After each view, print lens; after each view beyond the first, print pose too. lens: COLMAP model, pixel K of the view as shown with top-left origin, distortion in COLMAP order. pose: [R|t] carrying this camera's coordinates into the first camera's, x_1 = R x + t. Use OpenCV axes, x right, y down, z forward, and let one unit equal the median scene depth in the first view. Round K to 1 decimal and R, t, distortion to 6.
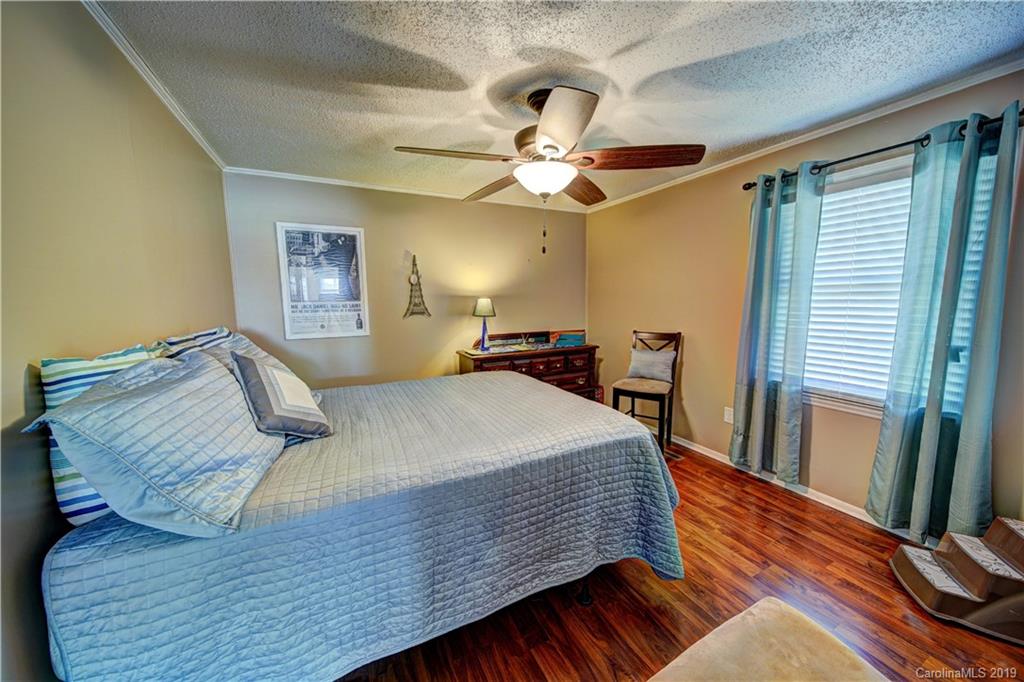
lens RADIAL K [[360.0, 0, 513.5], [0, 360.0, 342.3], [0, 0, 1]] dist [-0.001474, -0.000414]
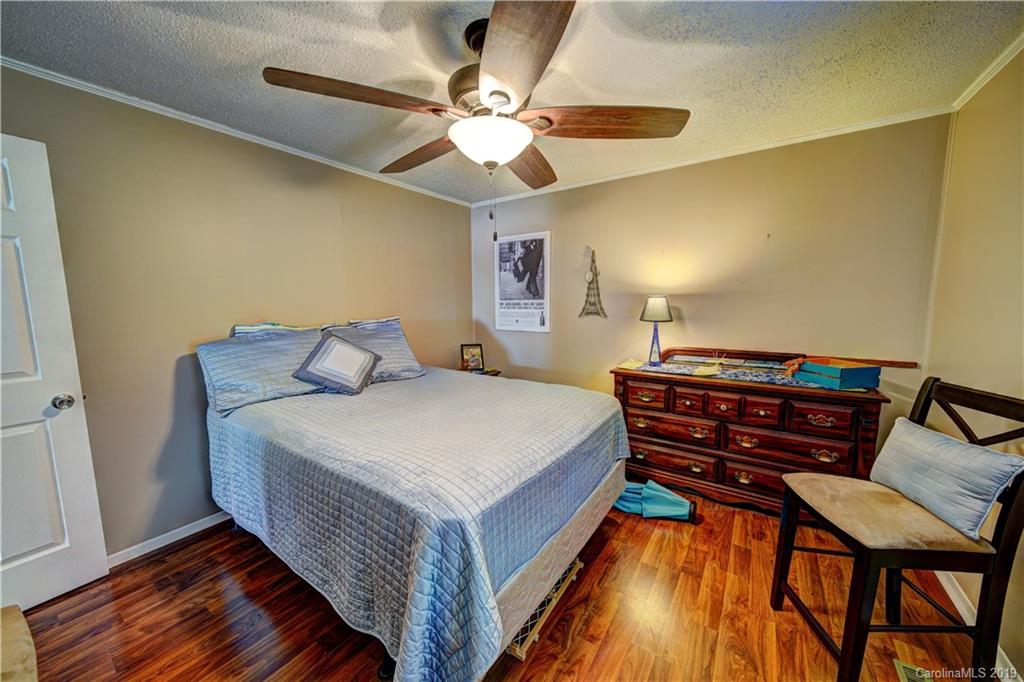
lens RADIAL K [[360.0, 0, 513.5], [0, 360.0, 342.3], [0, 0, 1]] dist [-0.001474, -0.000414]
pose [[0.481439, 0.111222, -0.869394, 0.484324], [-0.103634, 0.992181, 0.069542, -0.054417], [0.870331, 0.056618, 0.489202, 0.407559]]
